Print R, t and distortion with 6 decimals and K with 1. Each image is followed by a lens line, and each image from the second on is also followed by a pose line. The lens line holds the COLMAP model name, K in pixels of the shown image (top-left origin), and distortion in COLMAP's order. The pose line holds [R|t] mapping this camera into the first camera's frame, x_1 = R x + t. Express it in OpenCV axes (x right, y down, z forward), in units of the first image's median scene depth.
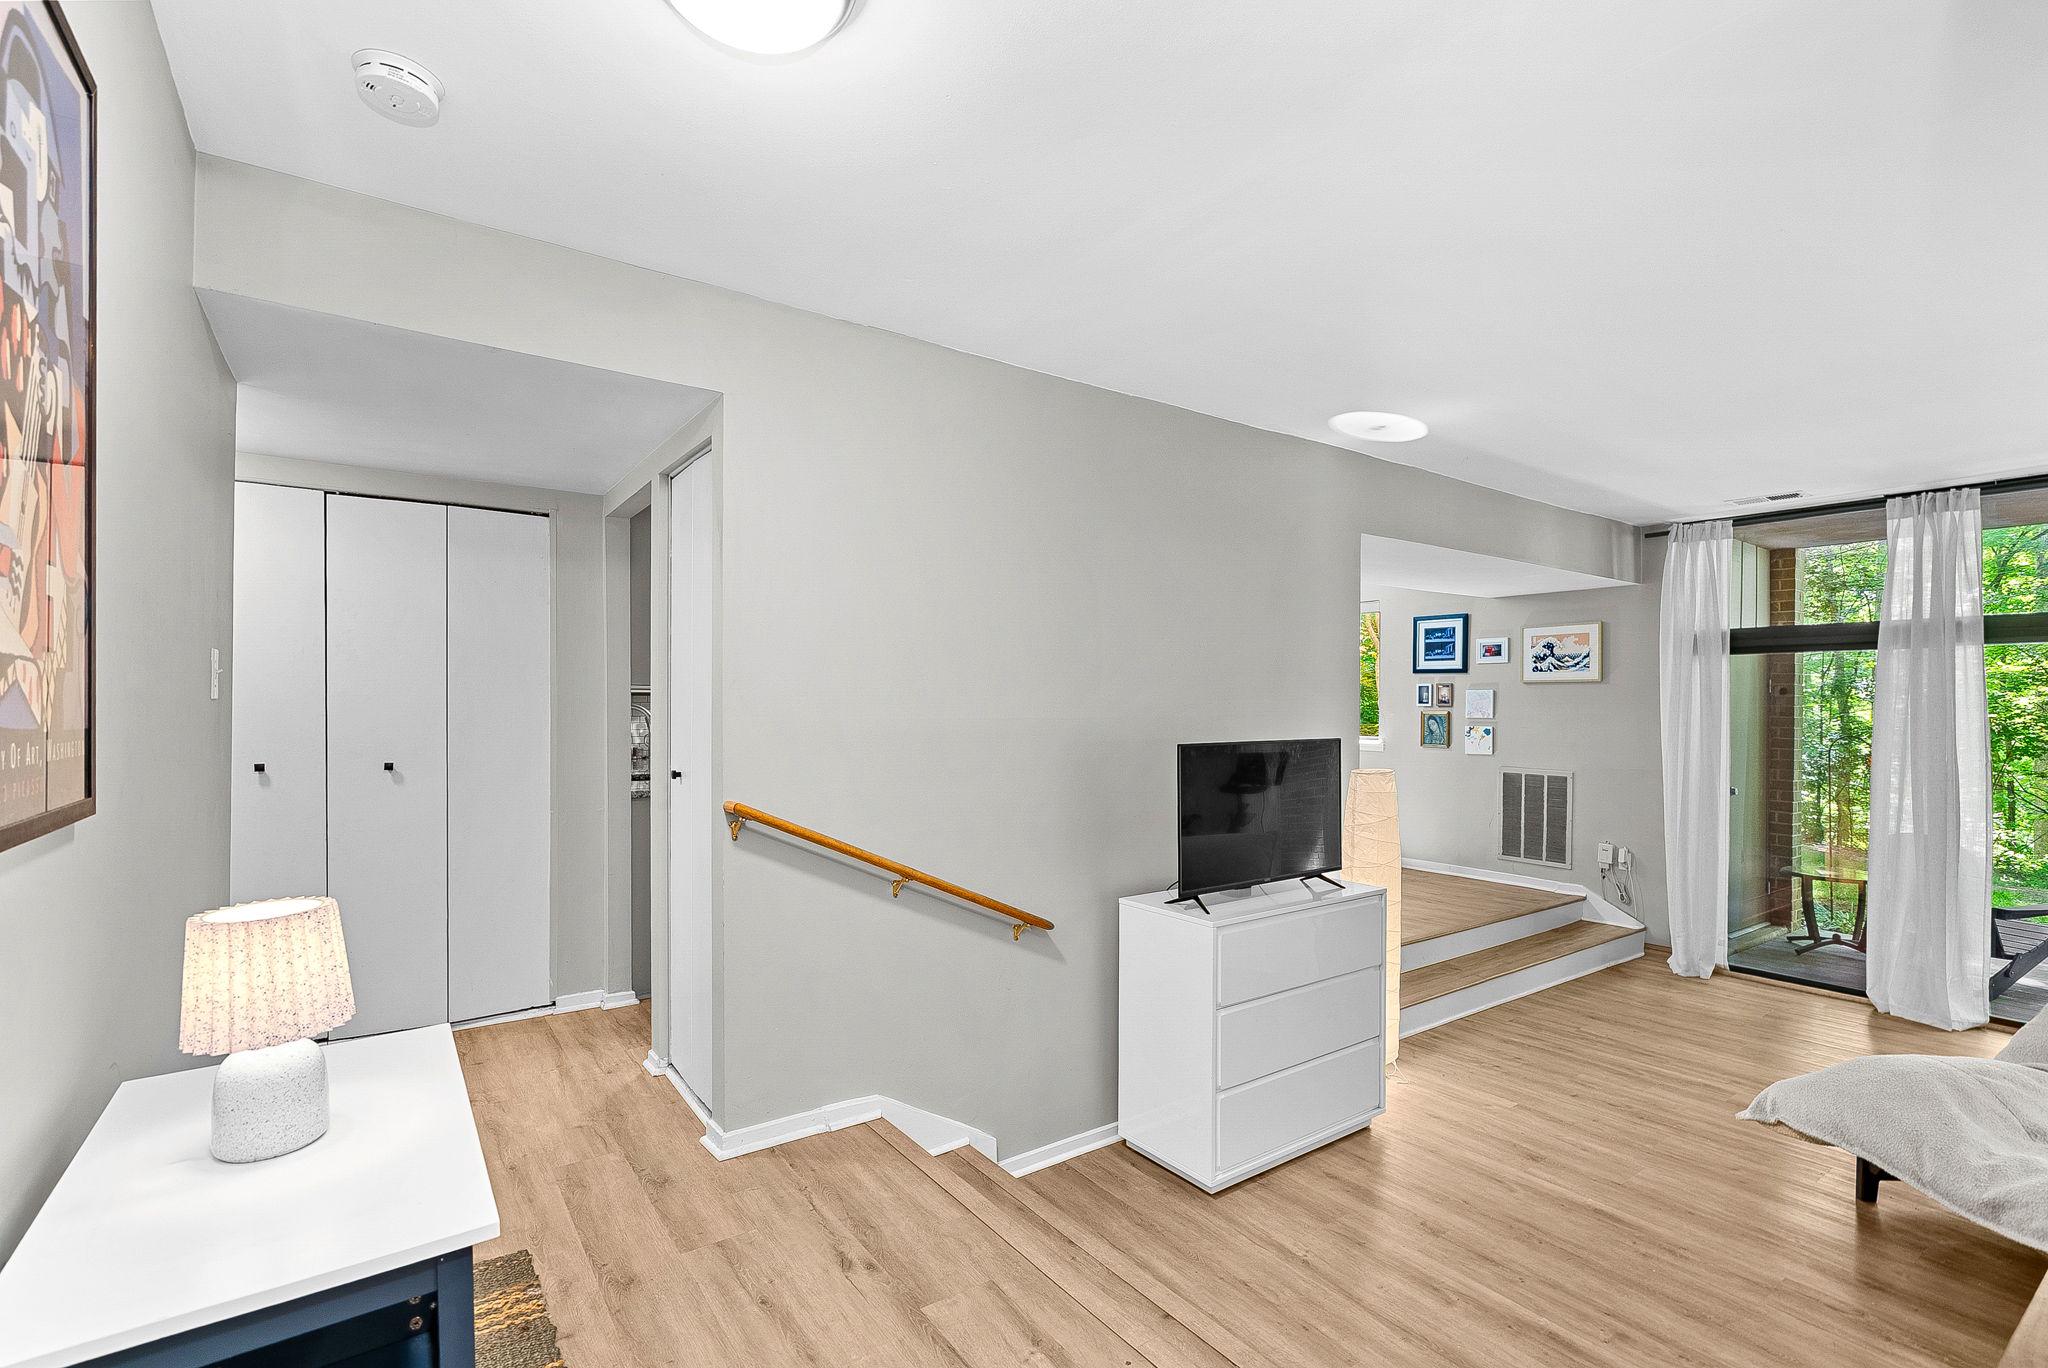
lens RADIAL K [[949.5, 0, 1028.8], [0, 949.5, 712.8], [0, 0, 1]] dist [-0.009509, 0.004834]
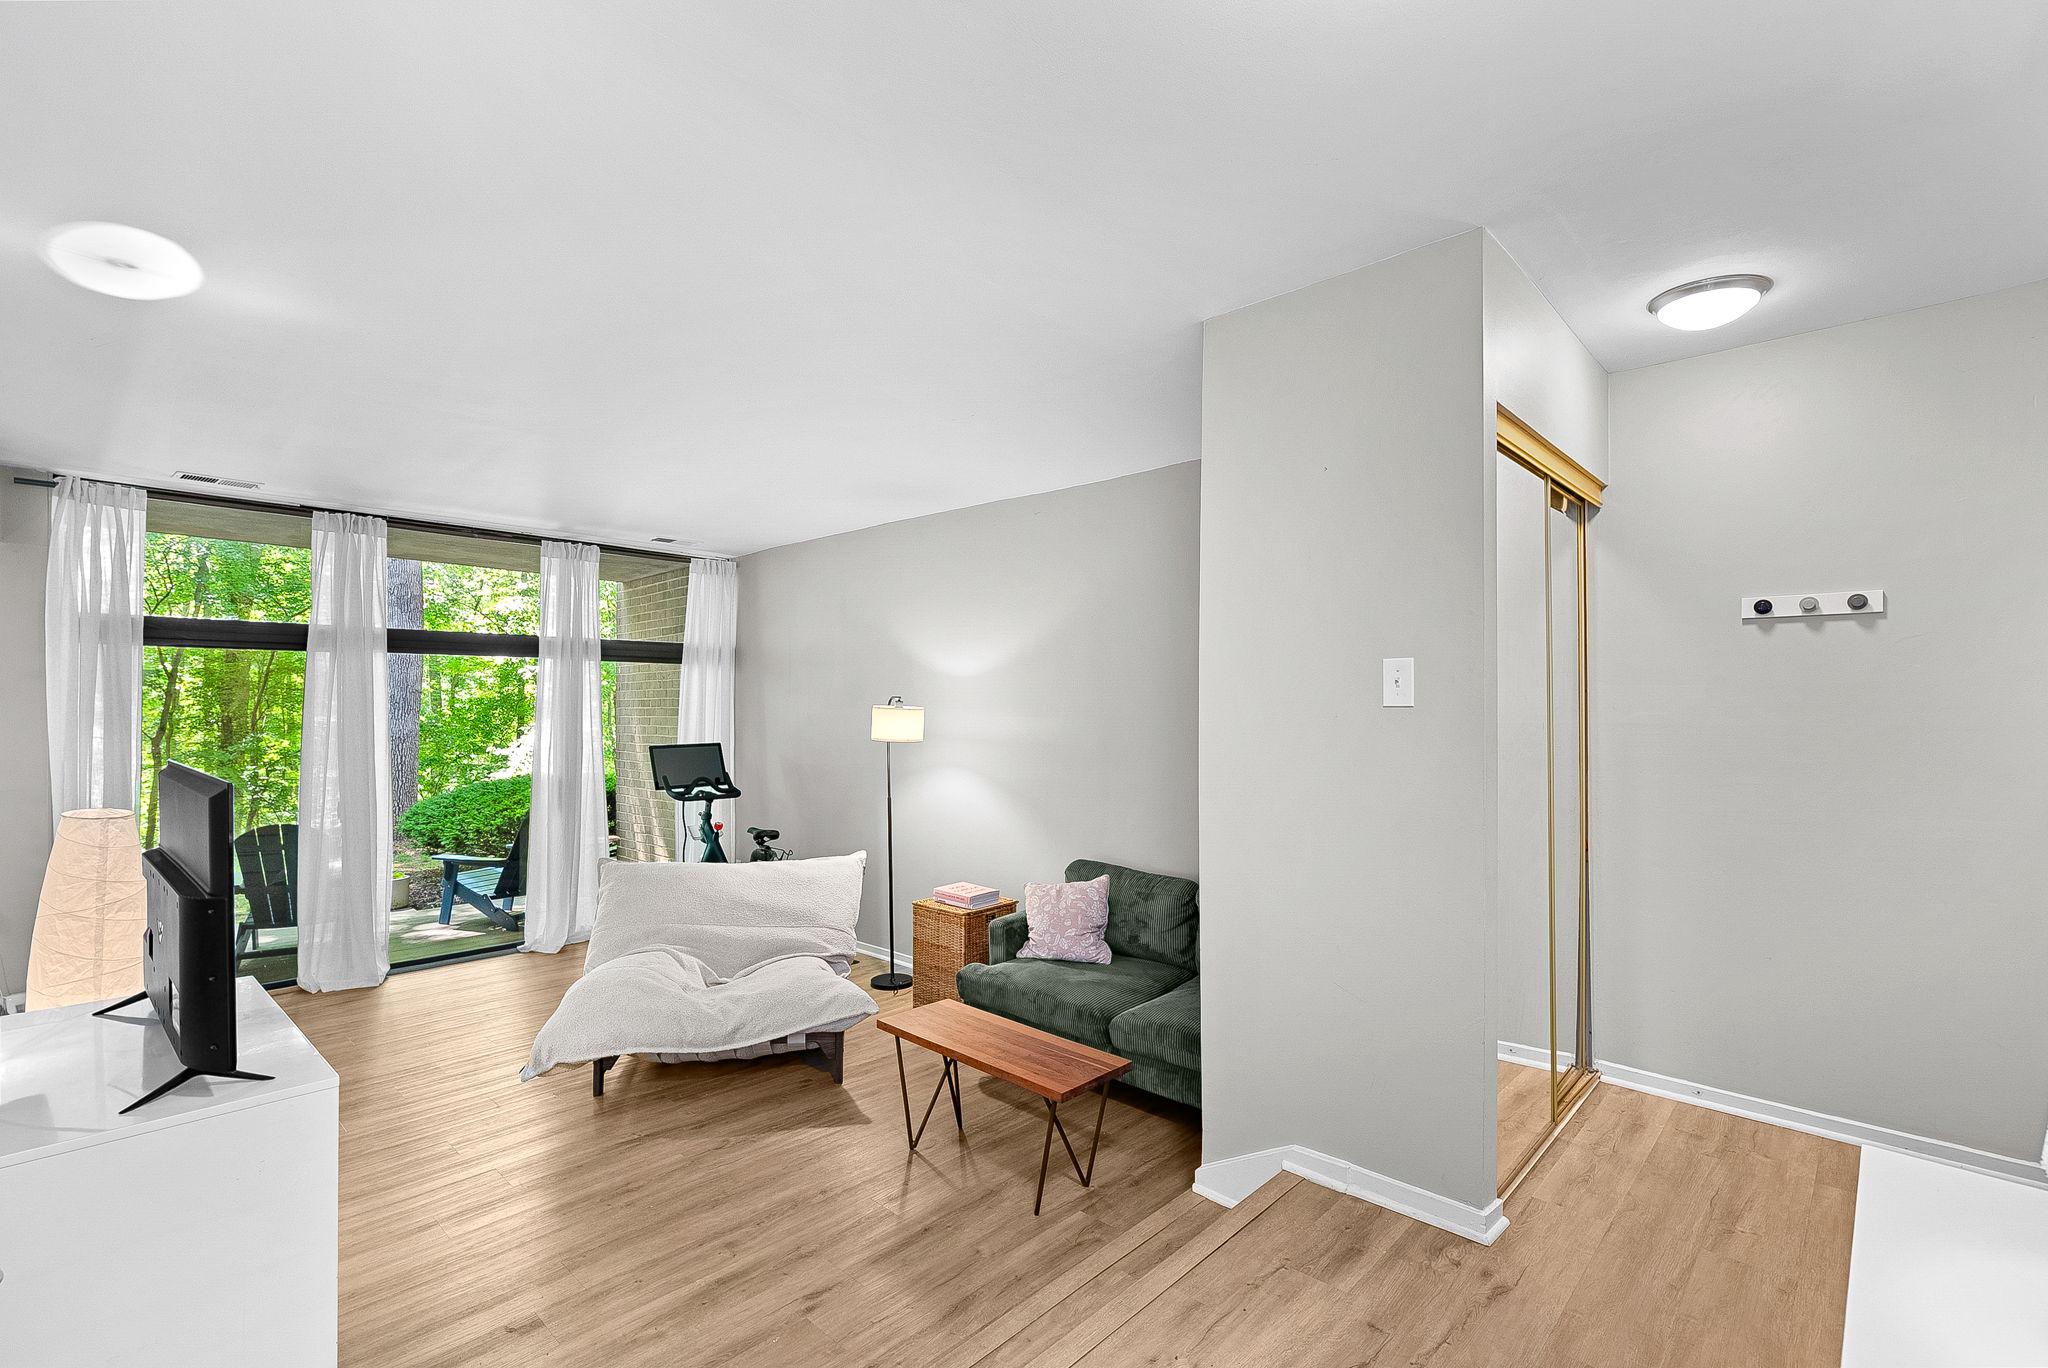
lens RADIAL K [[949.5, 0, 1015.7], [0, 949.5, 694.1], [0, 0, 1]] dist [-0.009509, 0.004834]
pose [[-0.205944, 0.007053, 0.978538, -0.305368], [0.006450, 0.999962, -0.005850, -0.007697], [-0.978542, 0.005106, -0.205982, 0.453797]]
